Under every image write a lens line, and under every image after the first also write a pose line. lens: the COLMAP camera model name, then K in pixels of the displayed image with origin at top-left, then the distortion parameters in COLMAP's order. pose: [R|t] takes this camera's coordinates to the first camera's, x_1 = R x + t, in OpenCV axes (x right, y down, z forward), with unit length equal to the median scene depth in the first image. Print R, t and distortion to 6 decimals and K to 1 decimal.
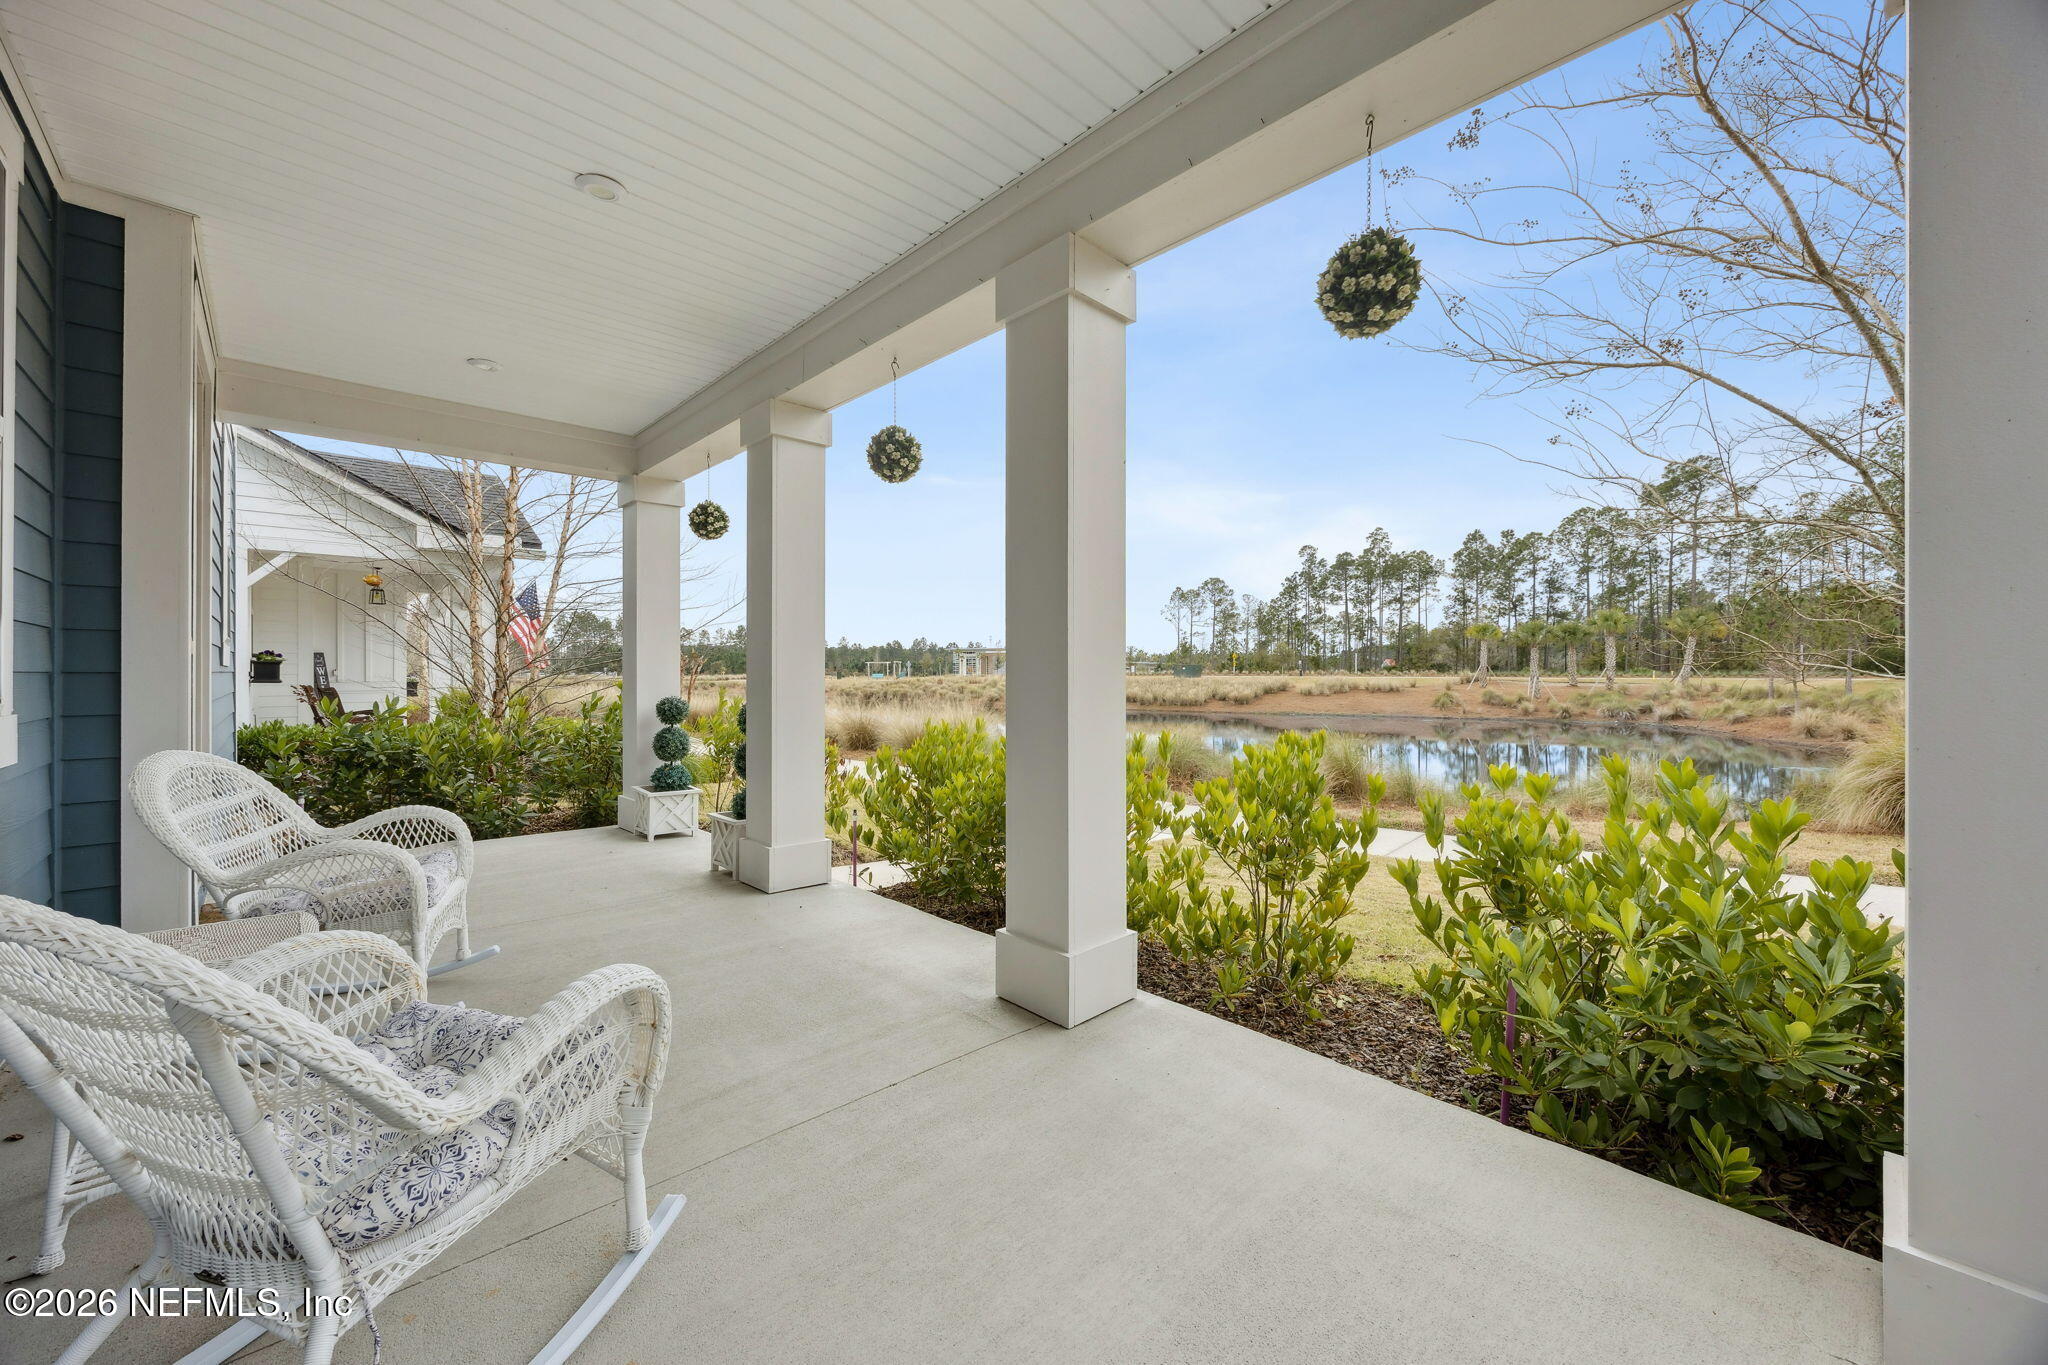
lens RADIAL K [[778.7, 0, 1025.0], [0, 778.7, 671.0], [0, 0, 1]] dist [-0.000575, -0.000021]
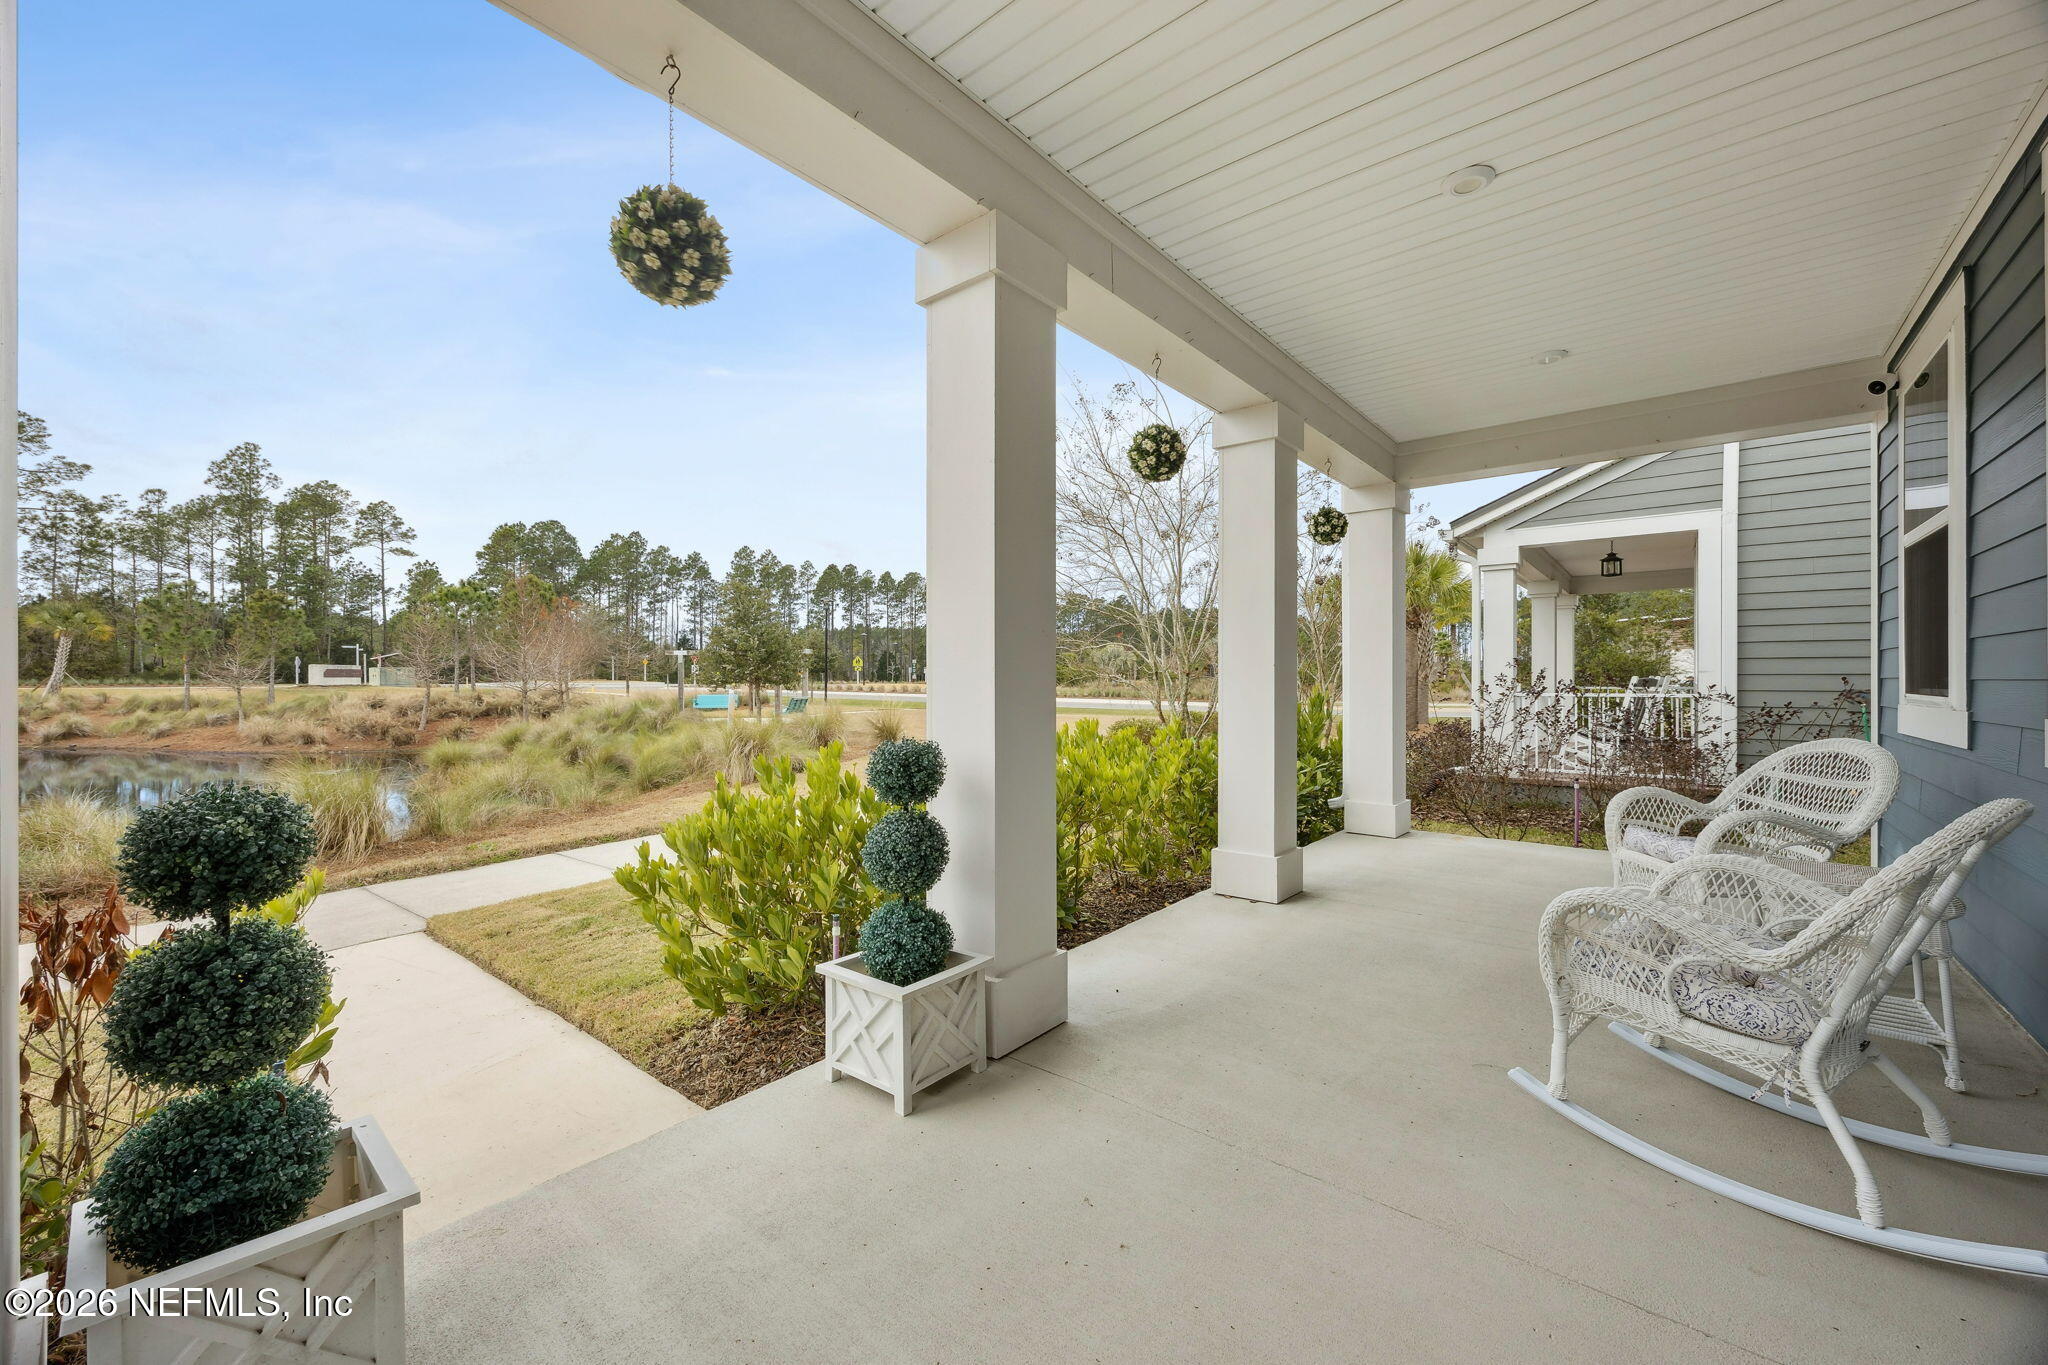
lens RADIAL K [[792.6, 0, 1025.1], [0, 792.6, 679.9], [0, 0, 1]] dist [-0.000642, -0.000263]
pose [[-0.100852, 0.001294, 0.994901, -0.083763], [-0.001795, 0.999997, -0.001482, 0.000507], [-0.994900, -0.001936, -0.100850, 0.094040]]
